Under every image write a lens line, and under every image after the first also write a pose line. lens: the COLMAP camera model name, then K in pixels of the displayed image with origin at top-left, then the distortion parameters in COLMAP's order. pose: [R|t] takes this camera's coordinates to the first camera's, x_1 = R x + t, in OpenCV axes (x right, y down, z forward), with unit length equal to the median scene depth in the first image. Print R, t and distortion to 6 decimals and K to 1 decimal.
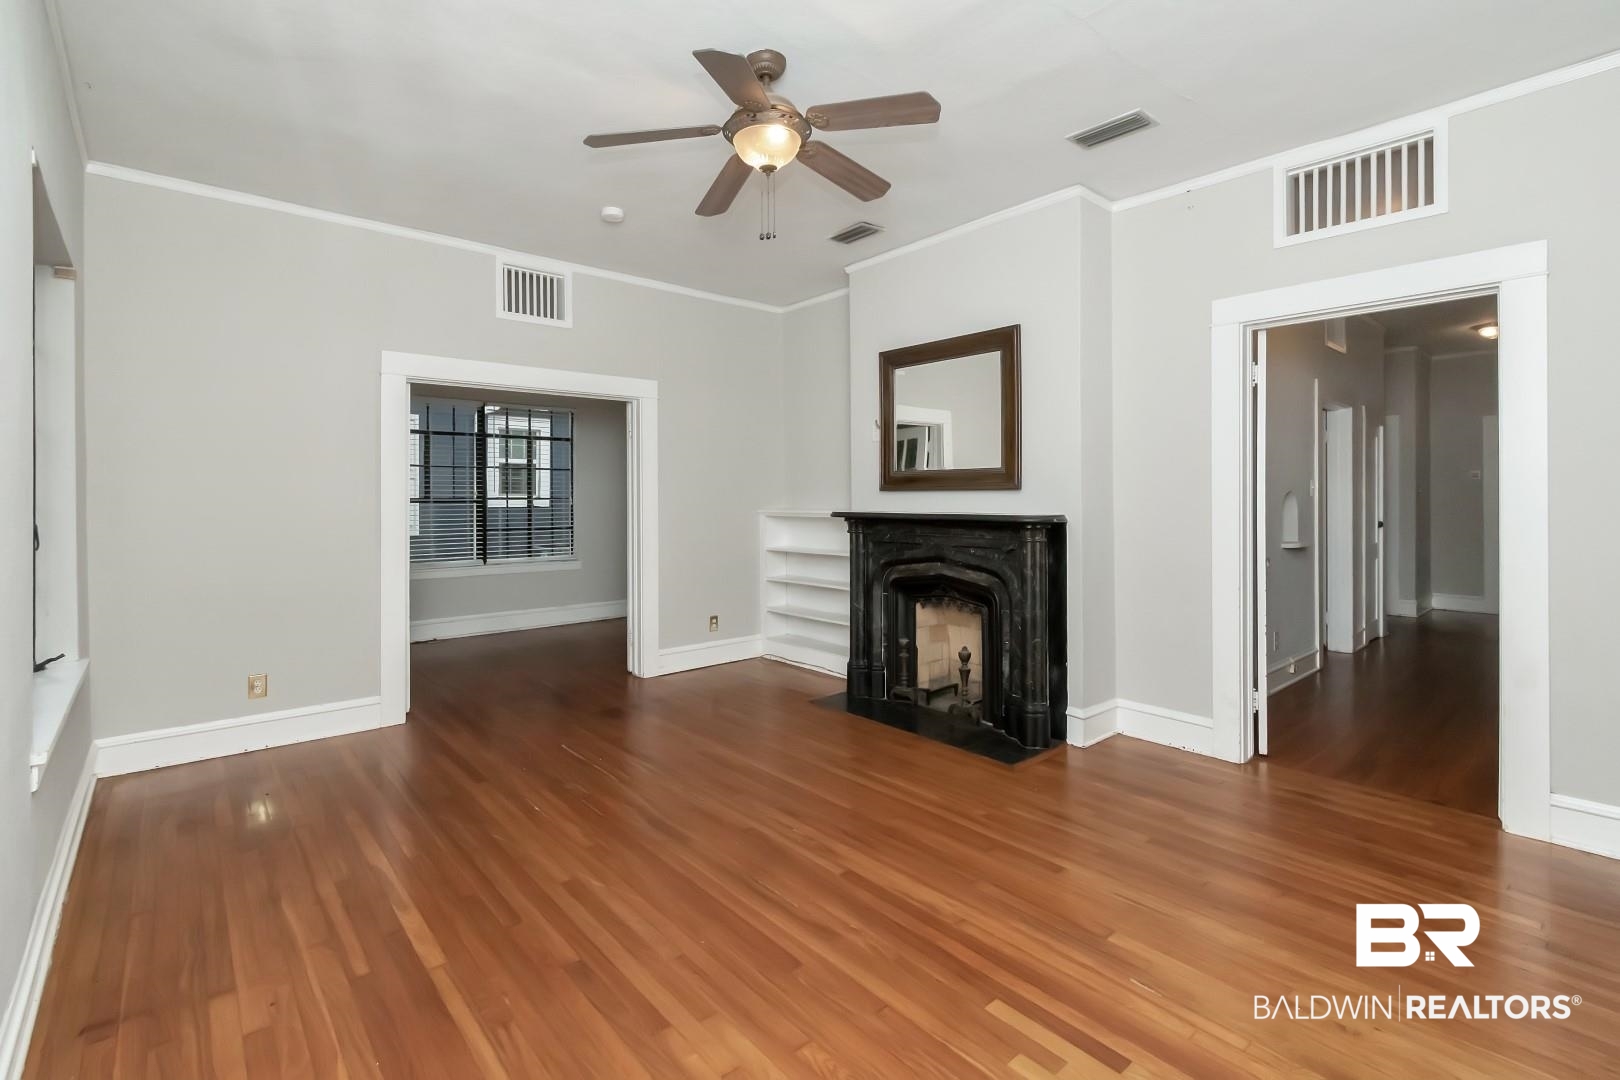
lens RADIAL K [[741.6, 0, 806.9], [0, 741.6, 493.8], [0, 0, 1]] dist [0.001046, 0.000079]
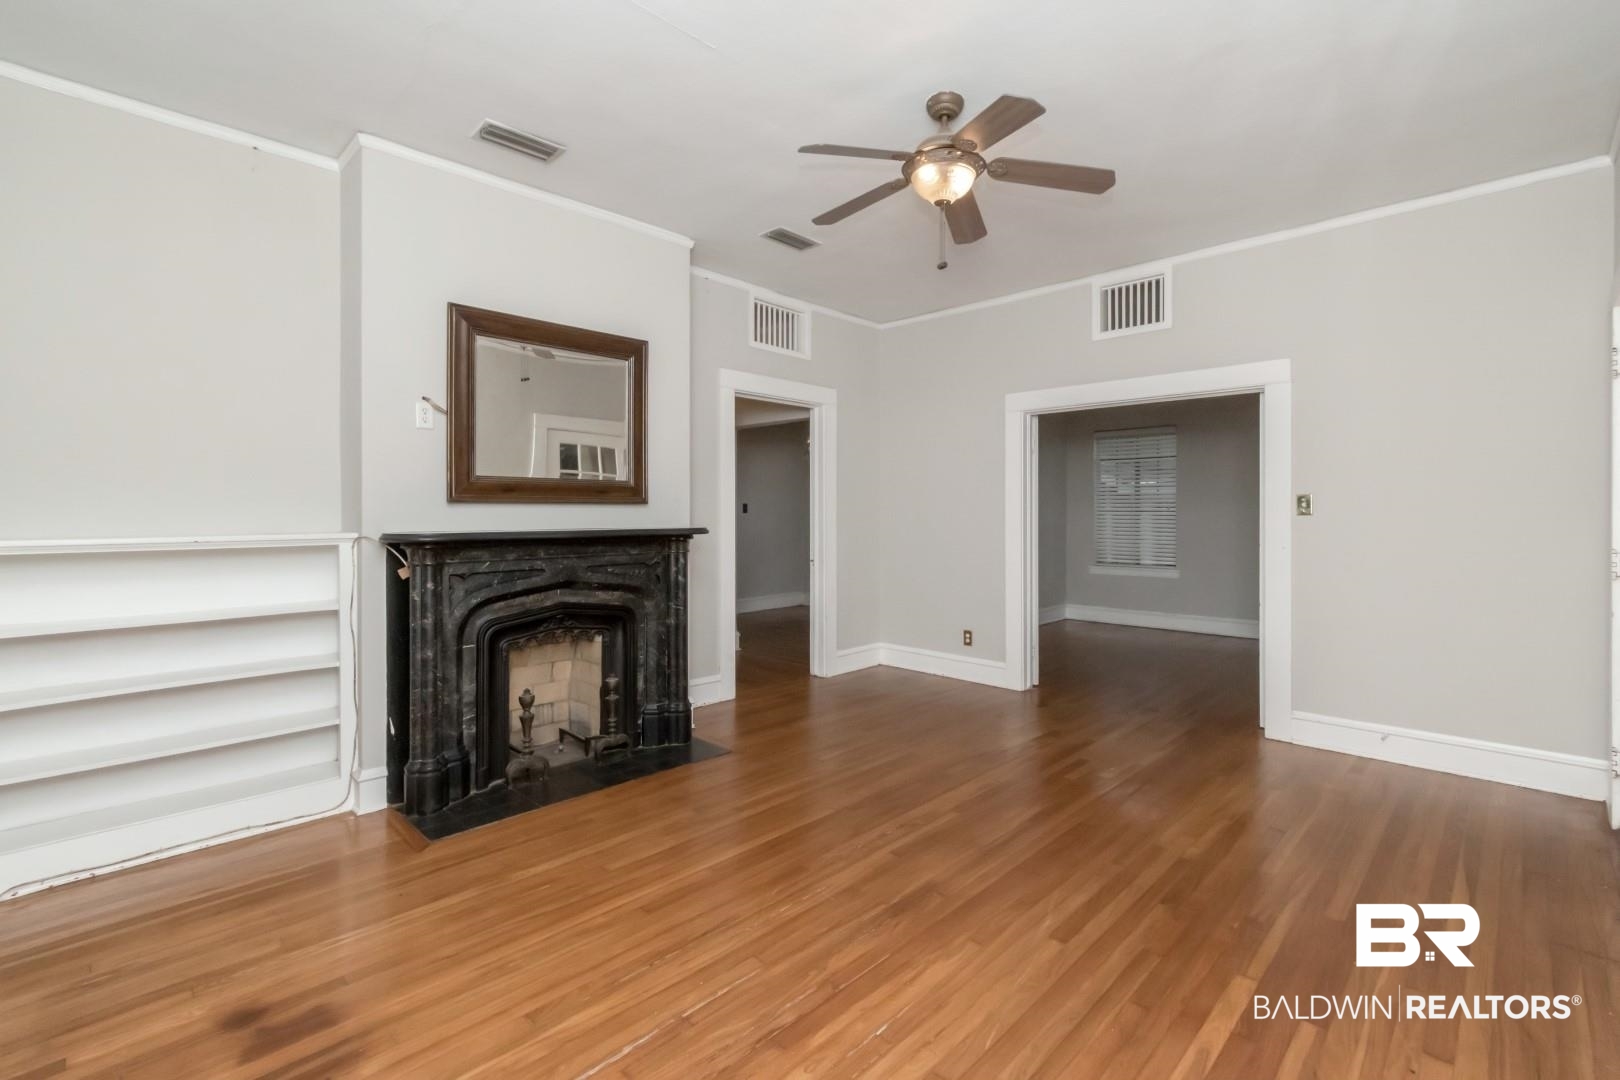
lens RADIAL K [[736.7, 0, 810.6], [0, 736.7, 514.7], [0, 0, 1]] dist [-0.000478, -0.000186]
pose [[-0.091497, 0.000396, 0.995805, -0.715992], [0.000911, 1.000000, -0.000314, 0.009823], [-0.995805, 0.000879, -0.091498, 0.841304]]
